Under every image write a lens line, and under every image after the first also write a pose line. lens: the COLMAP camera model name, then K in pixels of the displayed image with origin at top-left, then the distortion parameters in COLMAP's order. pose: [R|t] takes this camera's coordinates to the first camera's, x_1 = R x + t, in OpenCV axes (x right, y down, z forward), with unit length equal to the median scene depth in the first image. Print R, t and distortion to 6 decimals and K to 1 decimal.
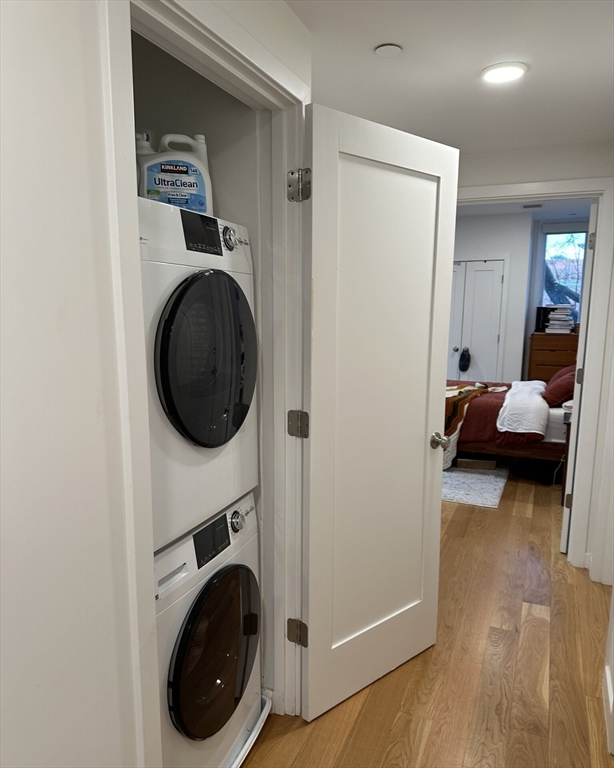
lens RADIAL K [[556.9, 0, 307.0], [0, 556.9, 388.0], [0, 0, 1]] dist [0.003756, -0.000659]
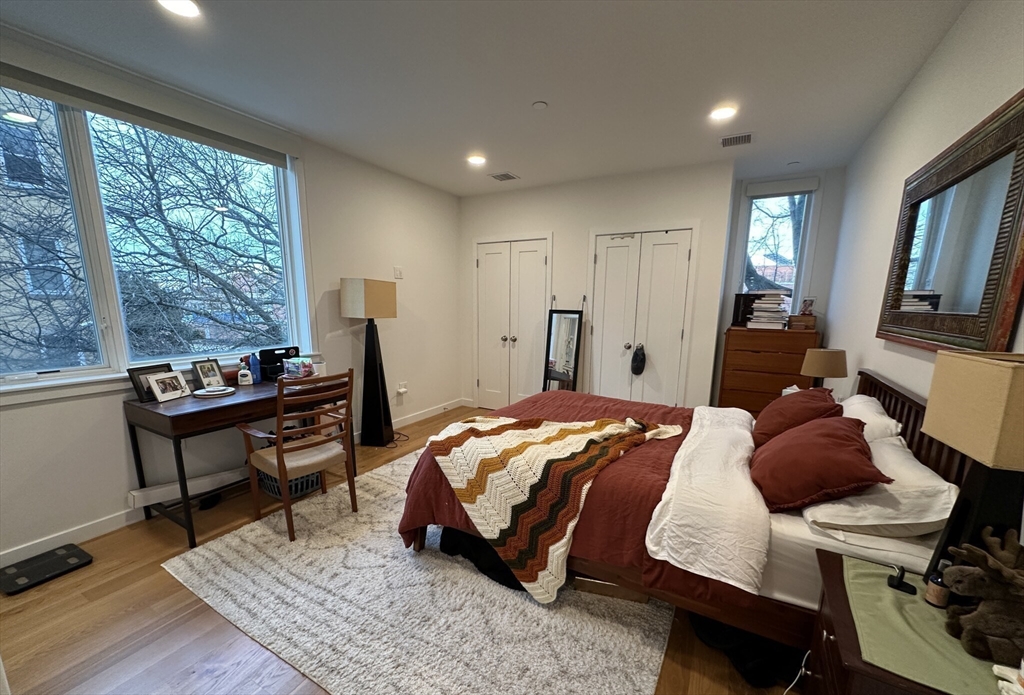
lens RADIAL K [[409.0, 0, 506.5], [0, 409.0, 370.8], [0, 0, 1]] dist [-0.001795, -0.000045]
pose [[0.994440, 0.022579, -0.102851, 0.226328], [-0.019618, 0.999366, 0.029705, -0.070850], [0.103457, -0.027522, 0.994253, 0.578383]]
